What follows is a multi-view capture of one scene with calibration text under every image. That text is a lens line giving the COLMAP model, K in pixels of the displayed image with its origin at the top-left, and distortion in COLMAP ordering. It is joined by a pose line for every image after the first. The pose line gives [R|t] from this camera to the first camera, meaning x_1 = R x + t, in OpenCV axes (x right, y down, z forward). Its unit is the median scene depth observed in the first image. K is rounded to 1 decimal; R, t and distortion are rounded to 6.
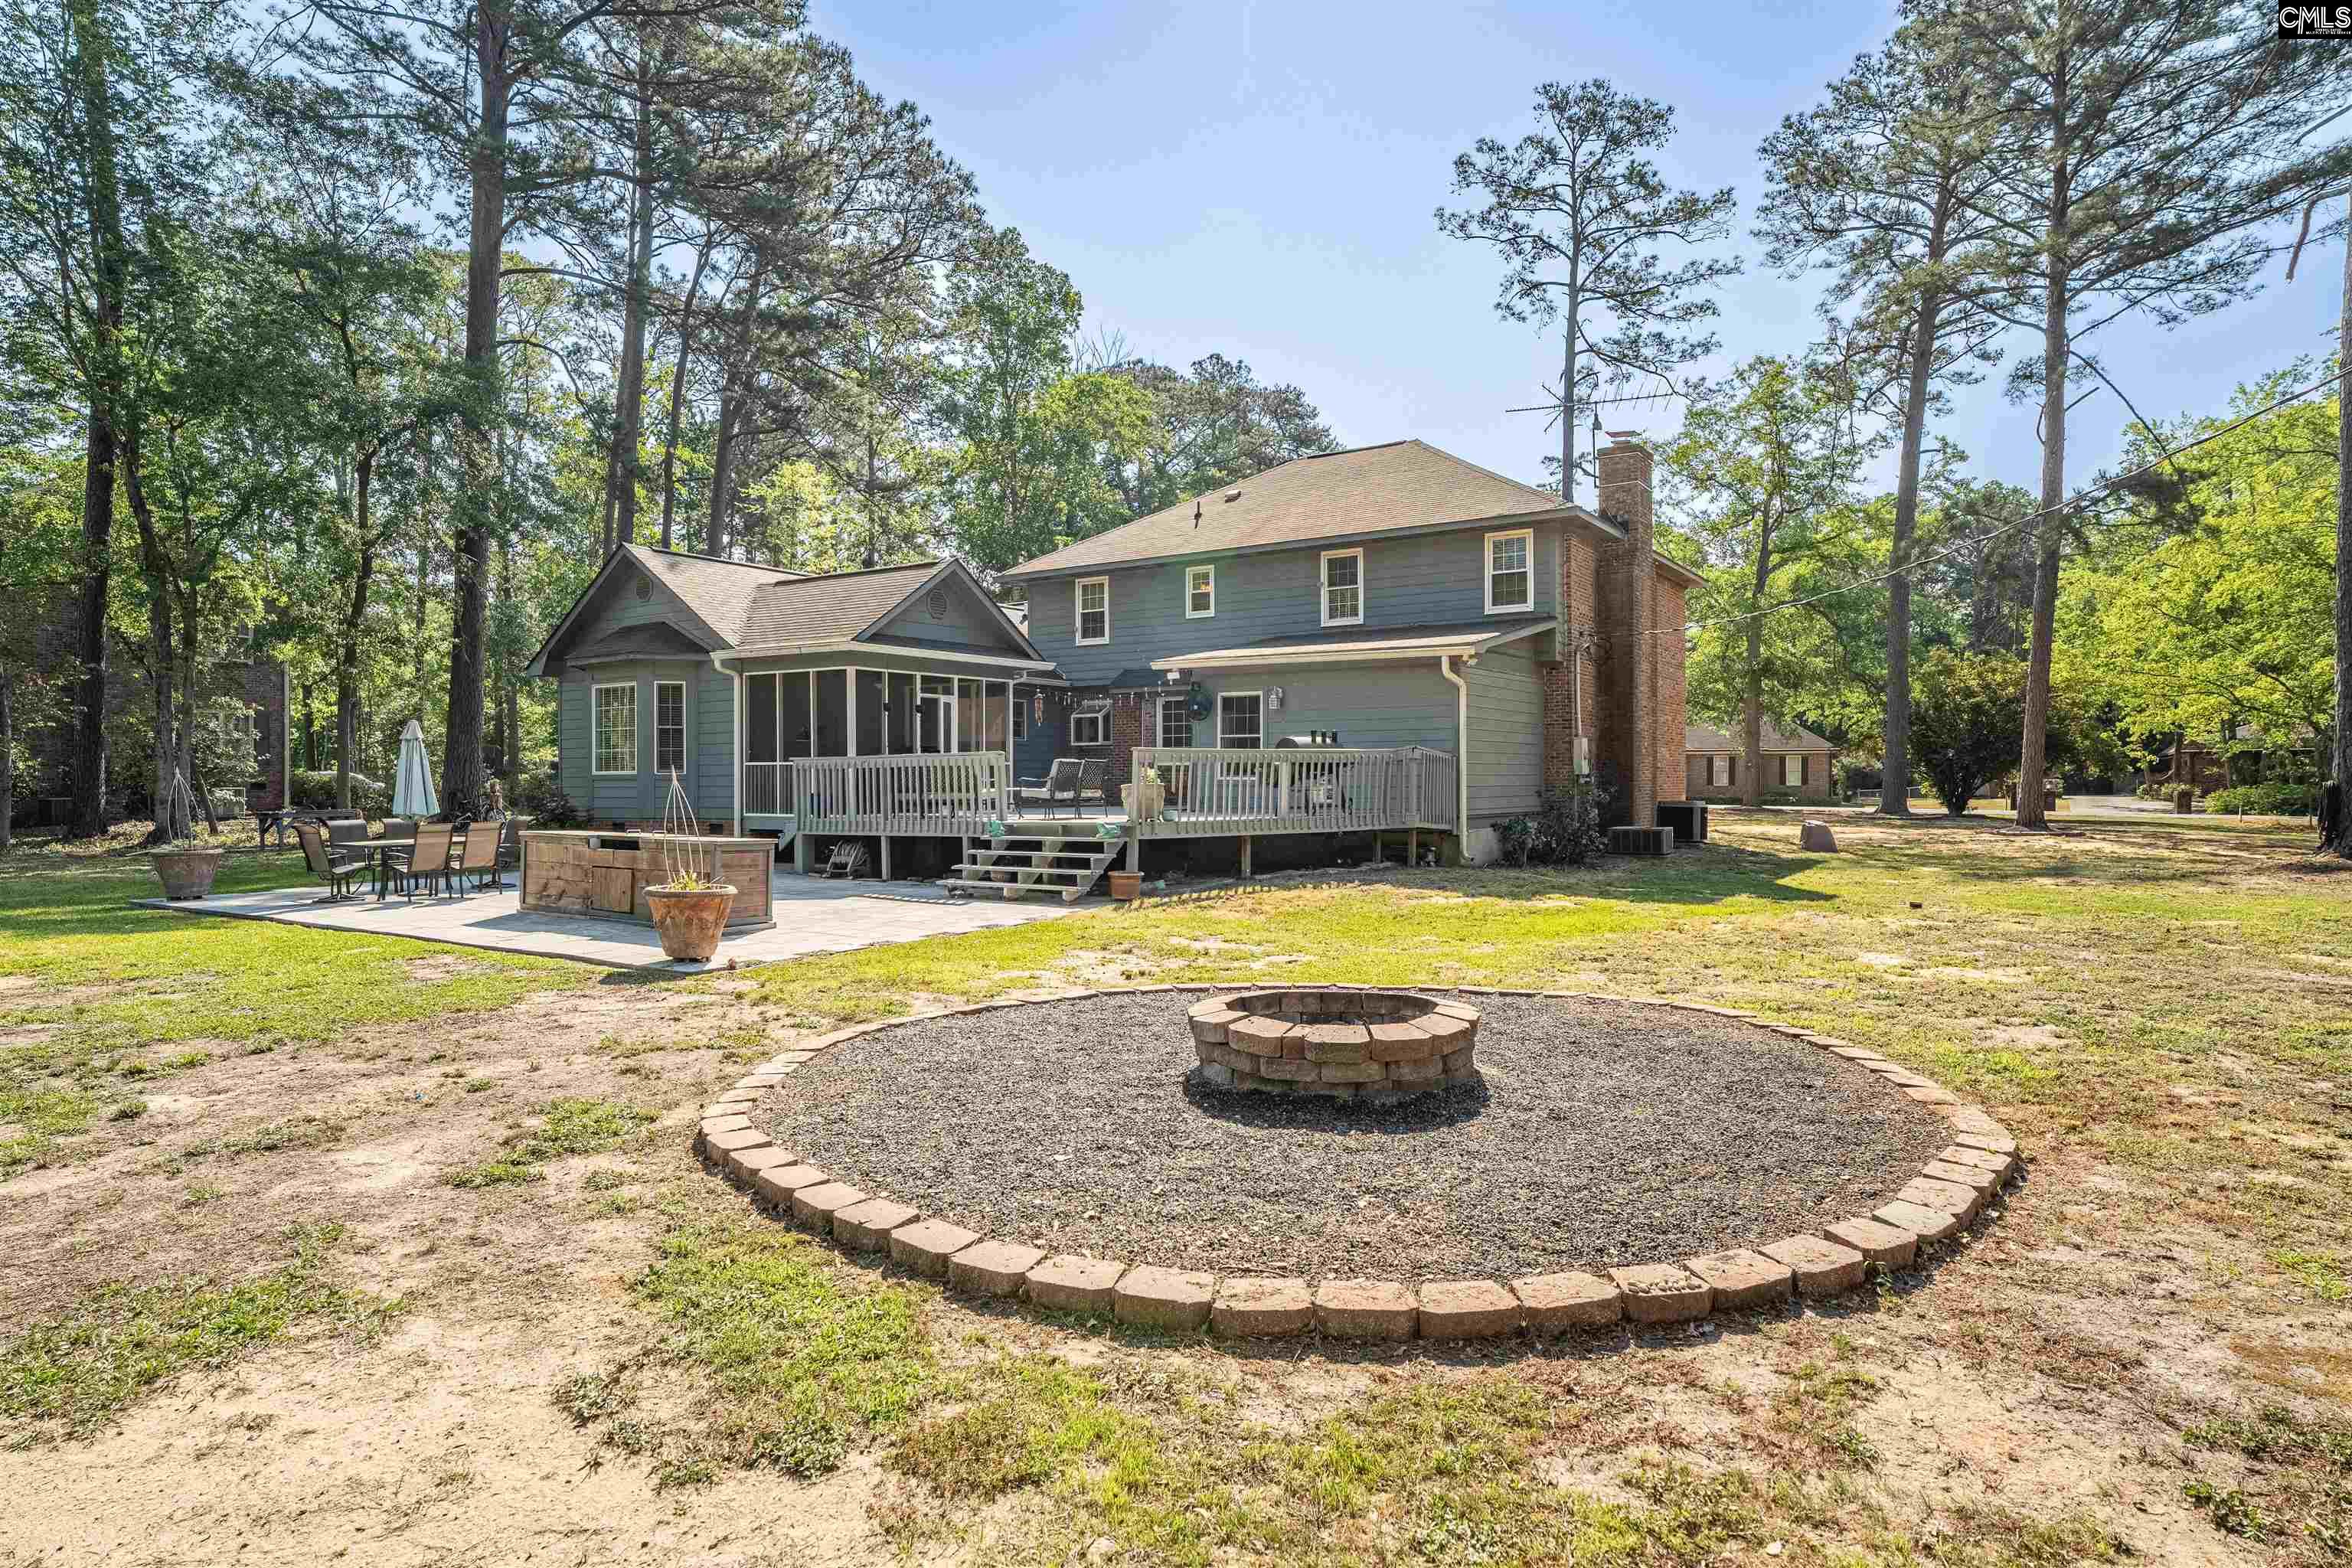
lens RADIAL K [[1337.9, 0, 1173.1], [0, 1337.9, 783.2], [0, 0, 1]] dist [-0.003380, 0.004878]
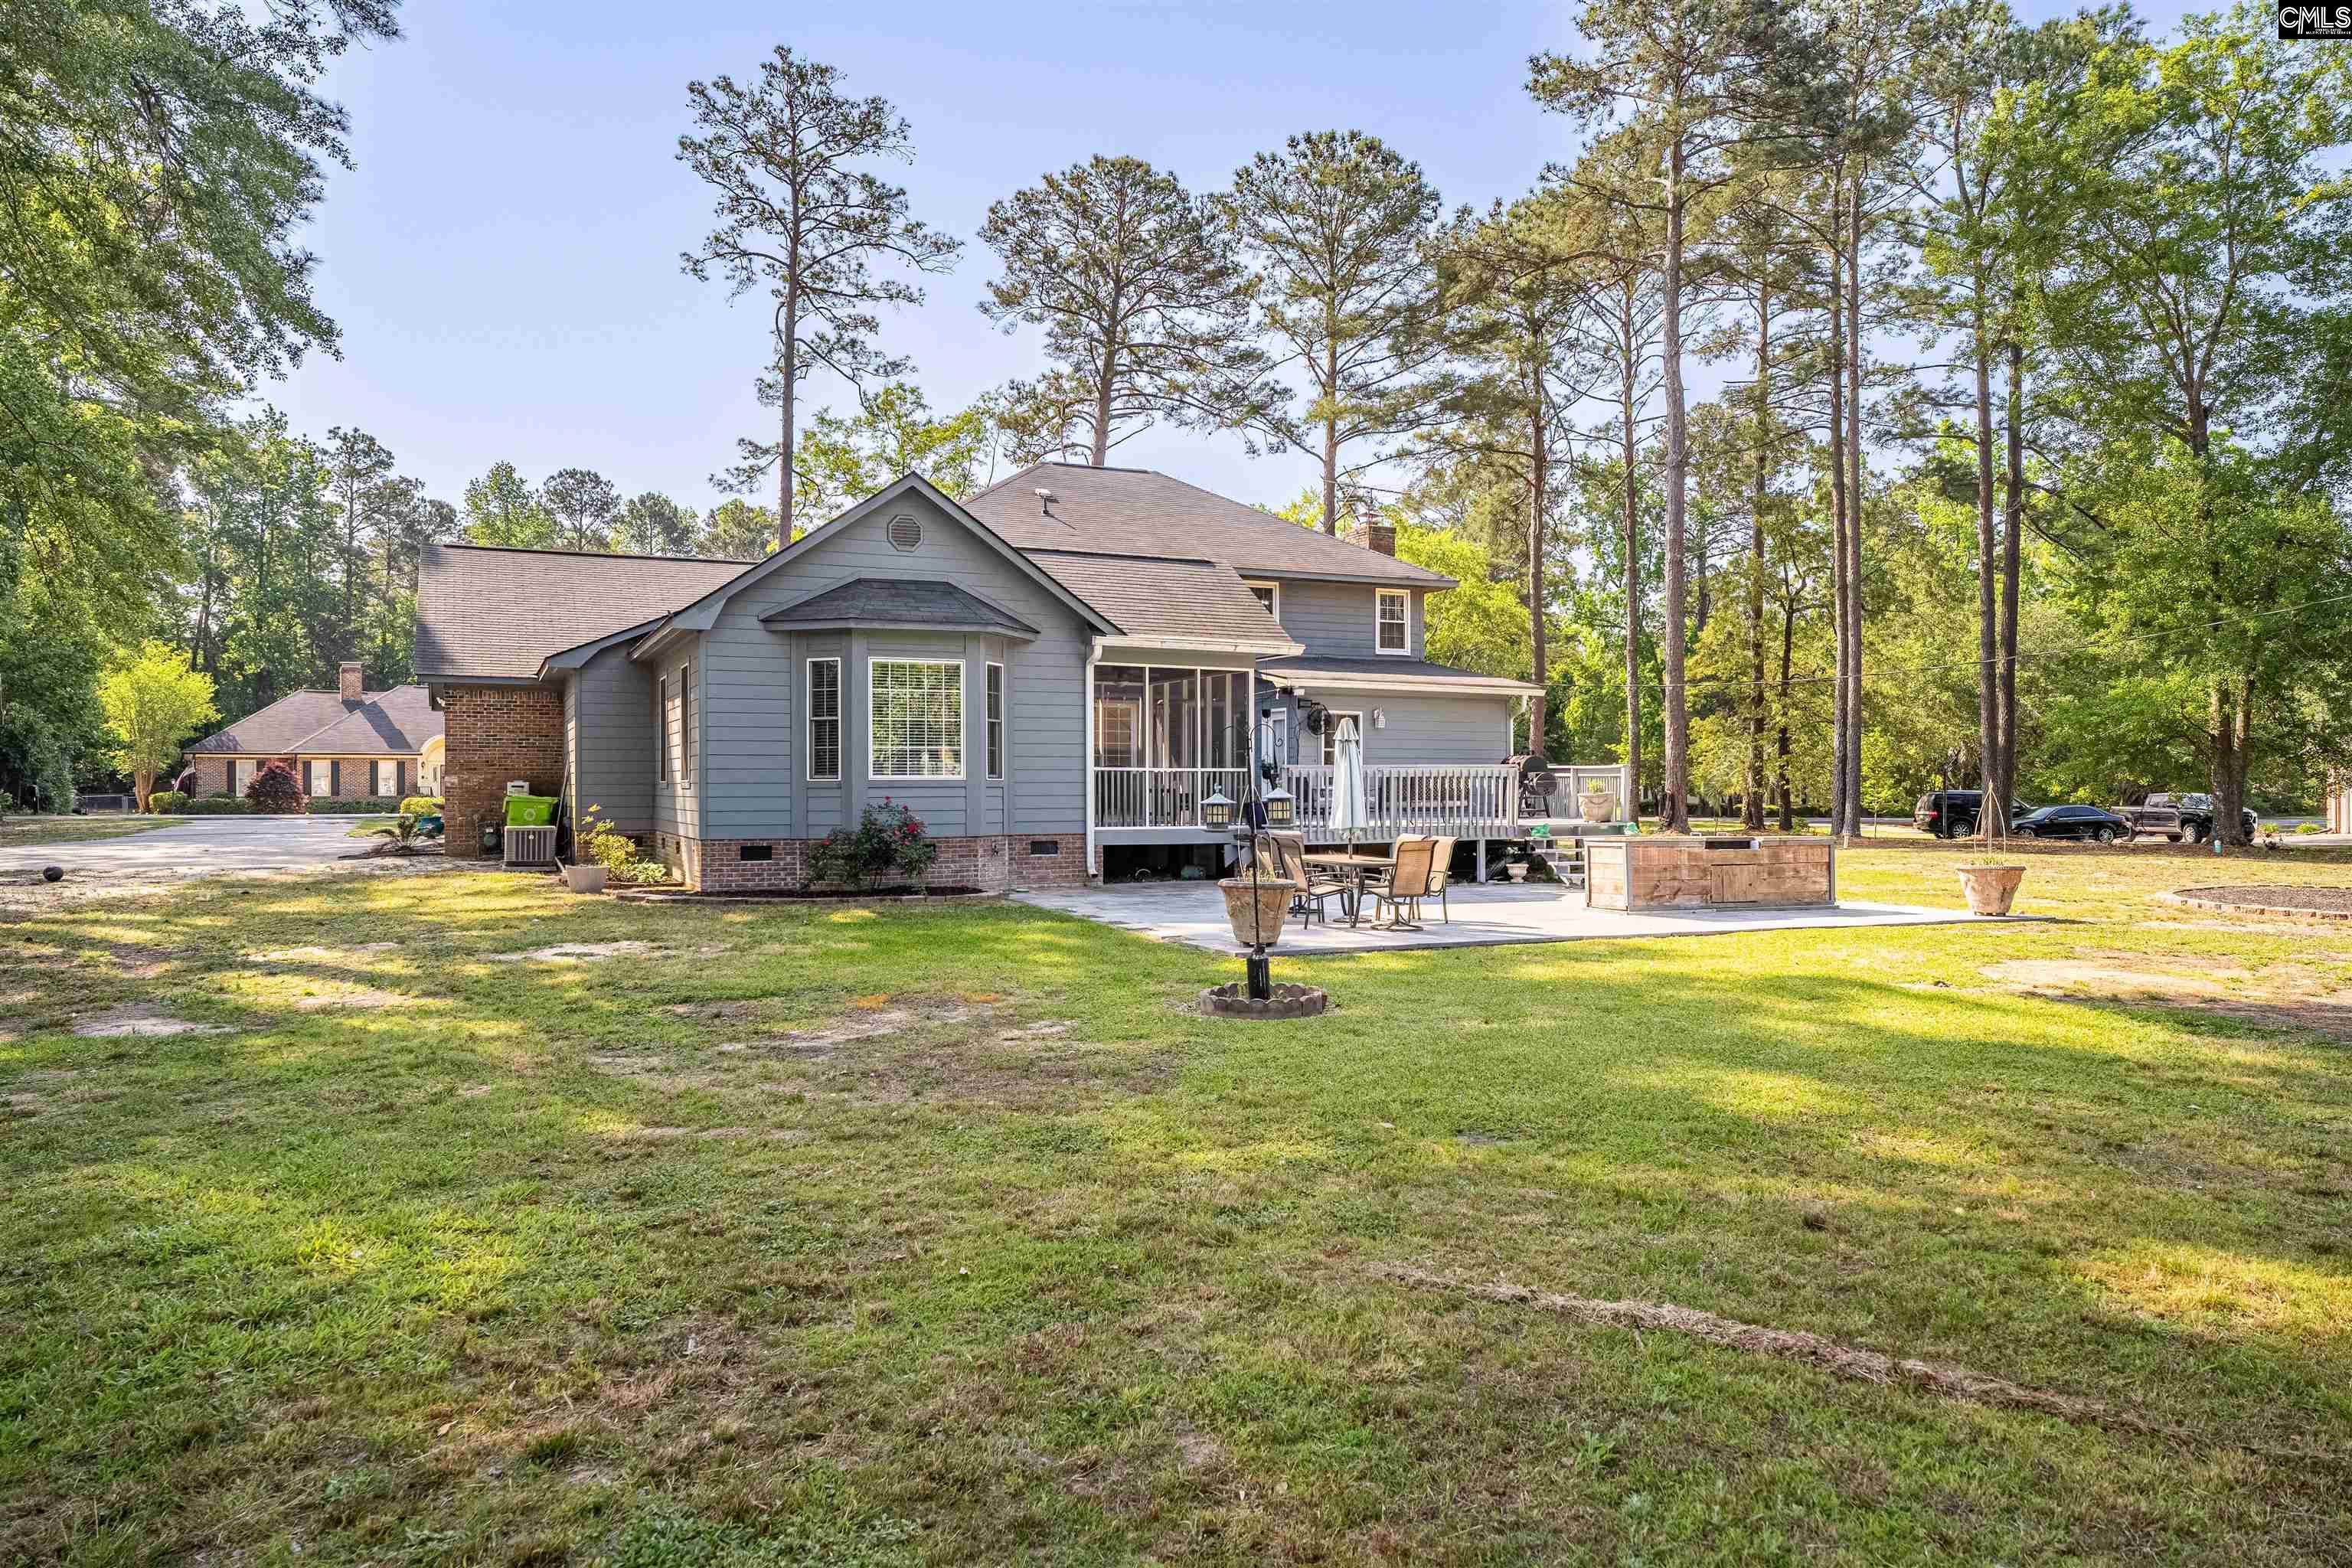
lens RADIAL K [[1540.9, 0, 1180.2], [0, 1540.9, 790.9], [0, 0, 1]] dist [0.011470, 0.004188]
pose [[0.520737, 0.000438, 0.853717, -0.580785], [0.000164, 1.000000, -0.000613, -0.000079], [-0.853717, 0.000459, 0.520737, 0.228360]]
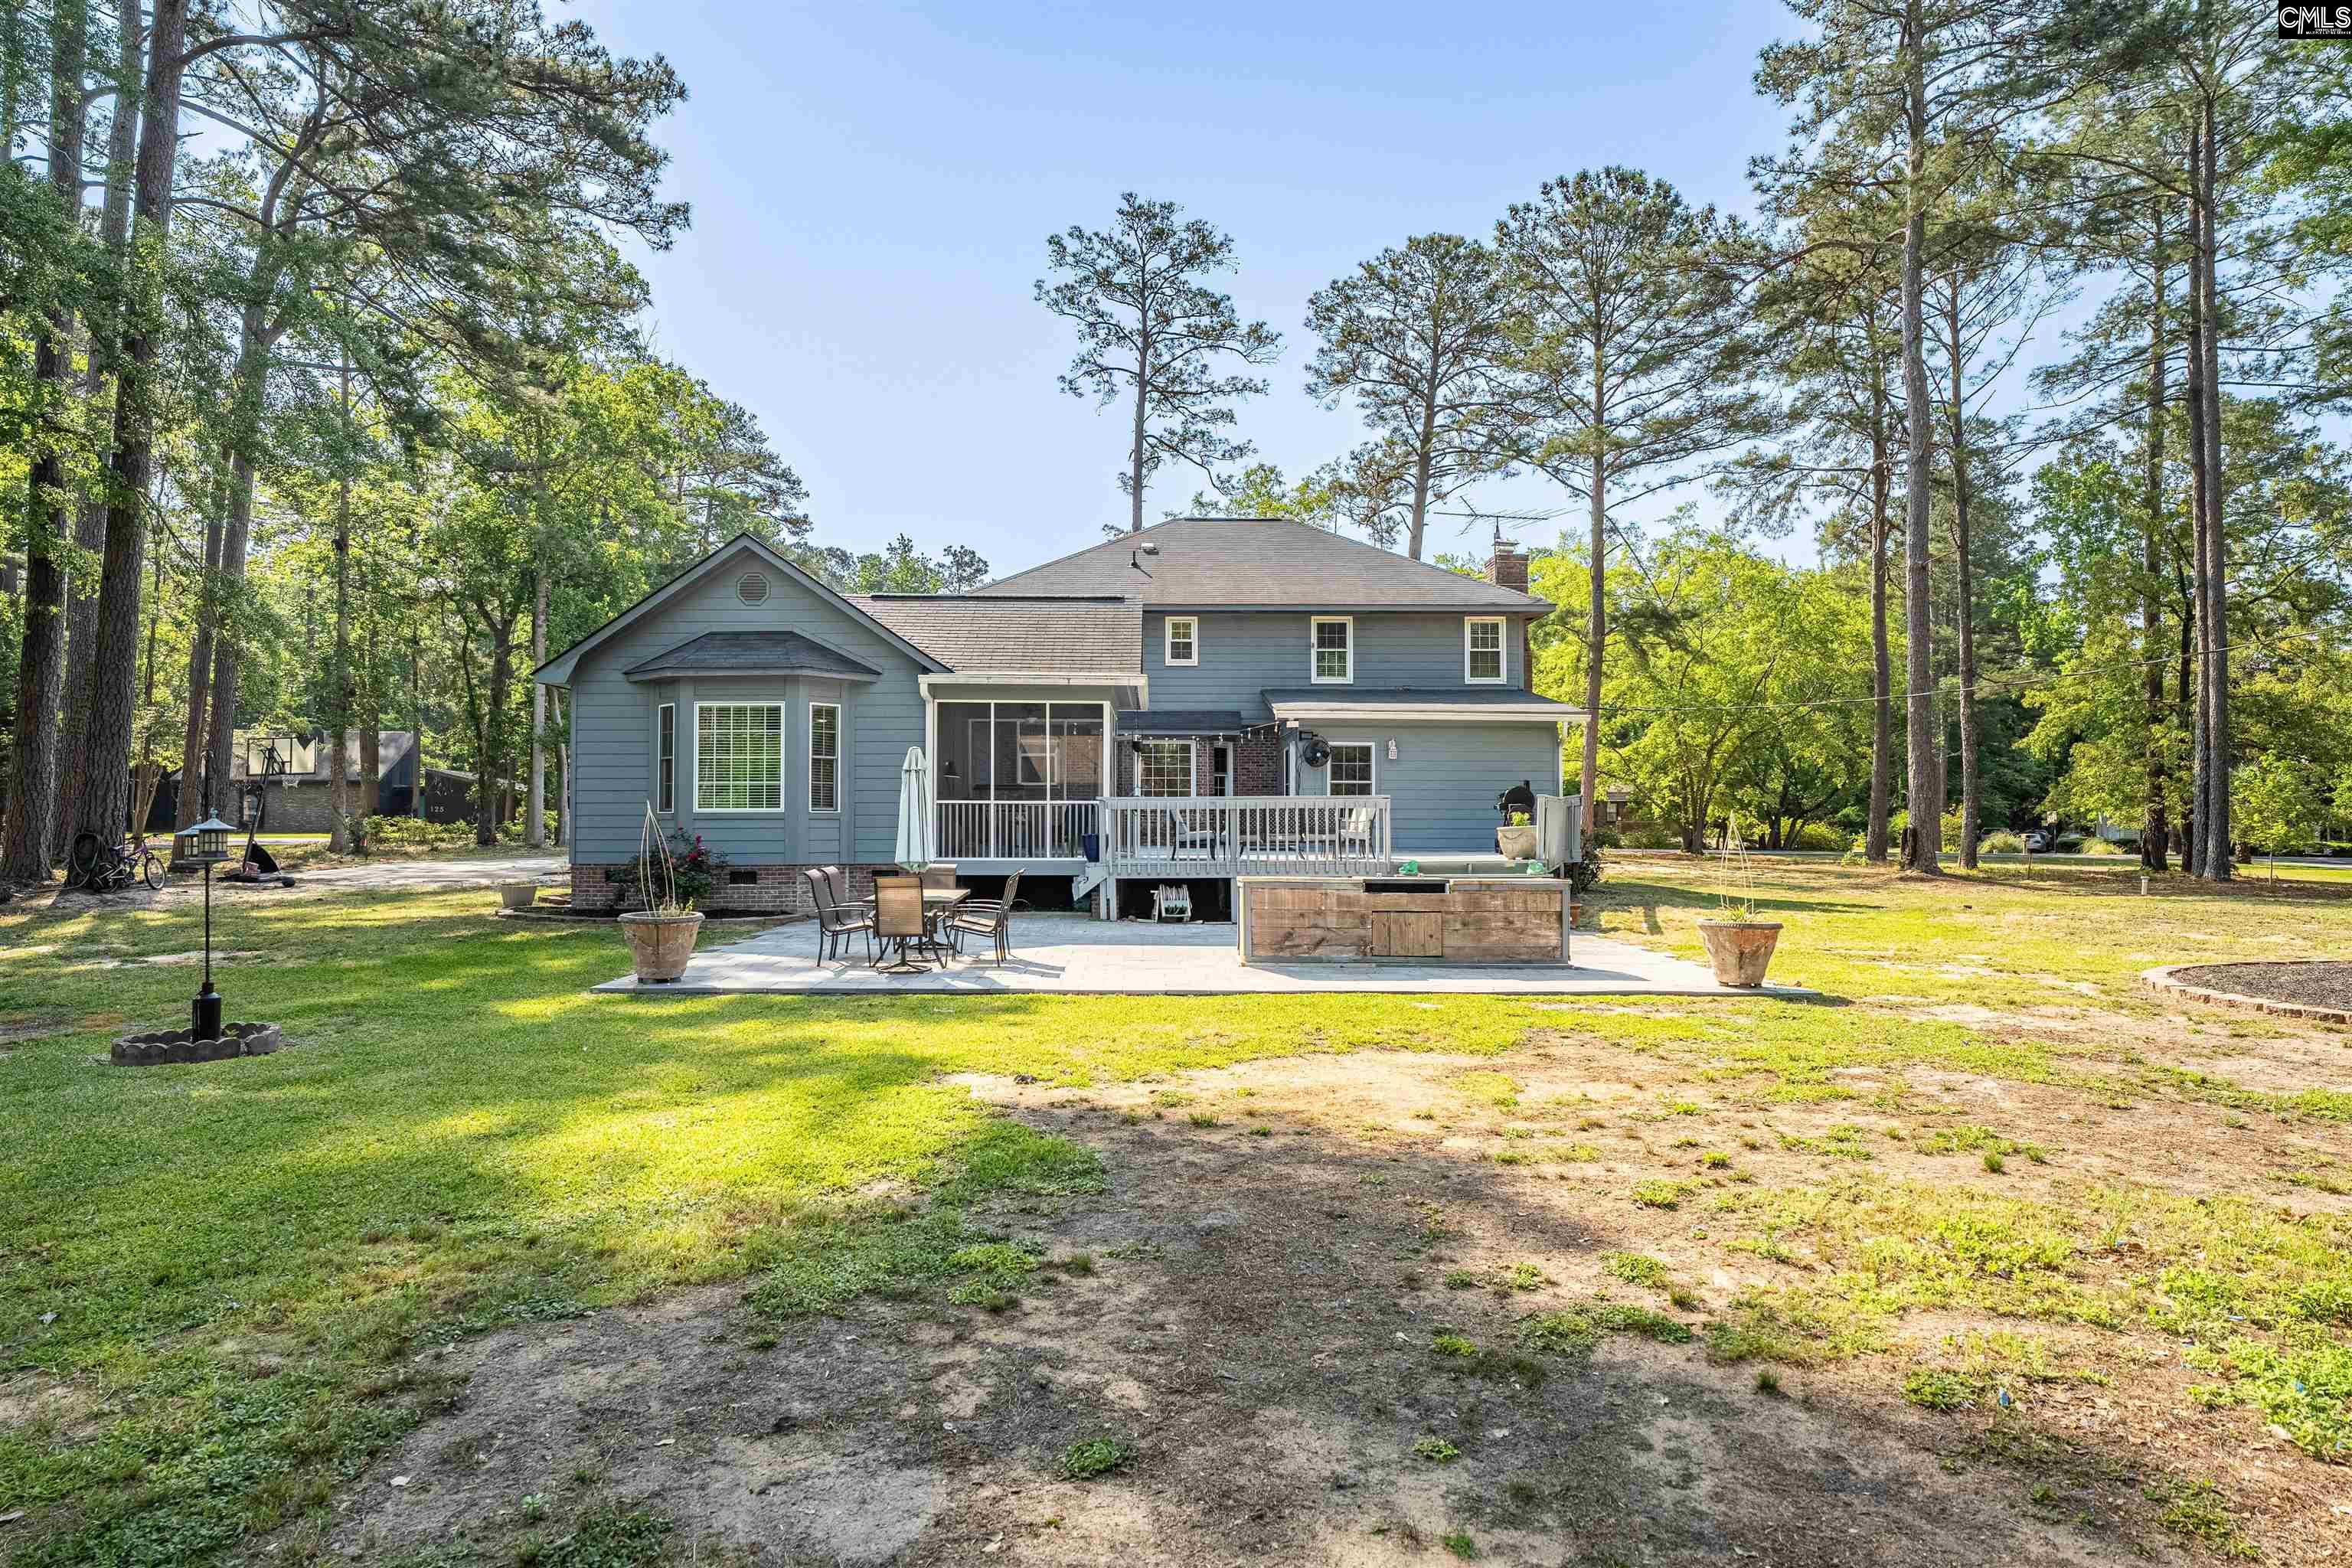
lens RADIAL K [[1337.9, 0, 1179.3], [0, 1337.9, 783.6], [0, 0, 1]] dist [-0.003380, 0.004878]
pose [[0.820557, 0.019537, 0.571230, -0.357796], [-0.002507, 0.999529, -0.030584, -0.000052], [-0.571559, 0.023664, 0.820220, 0.092469]]
